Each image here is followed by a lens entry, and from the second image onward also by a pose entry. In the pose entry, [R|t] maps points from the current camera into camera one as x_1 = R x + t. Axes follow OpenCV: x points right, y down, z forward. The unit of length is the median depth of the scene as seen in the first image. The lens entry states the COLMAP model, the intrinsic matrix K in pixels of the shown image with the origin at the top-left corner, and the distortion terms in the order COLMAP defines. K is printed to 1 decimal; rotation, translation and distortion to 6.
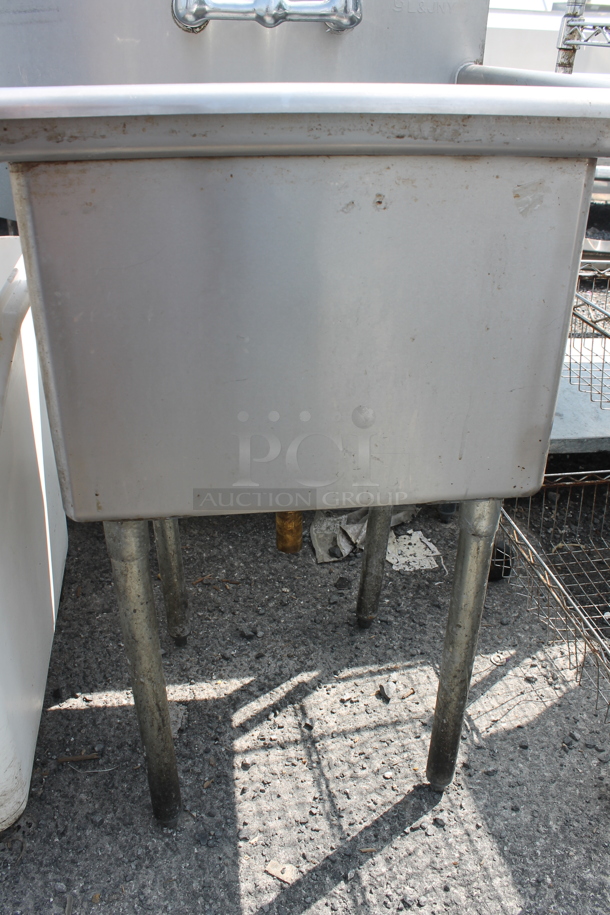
lens RADIAL K [[768.3, 0, 308.5], [0, 768.3, 460.2], [0, 0, 1]] dist [-0.134055, 0.042039]
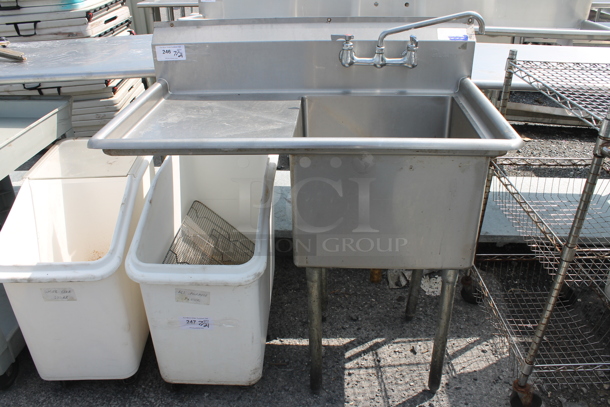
lens RADIAL K [[512.2, 0, 318.5], [0, 512.2, 191.2], [0, 0, 1]] dist [-0.134055, 0.042039]
pose [[0.986125, 0.057298, -0.155801, 0.028531], [-0.064644, 0.997003, -0.042496, -0.076196], [0.152900, 0.051978, 0.986874, -0.534668]]
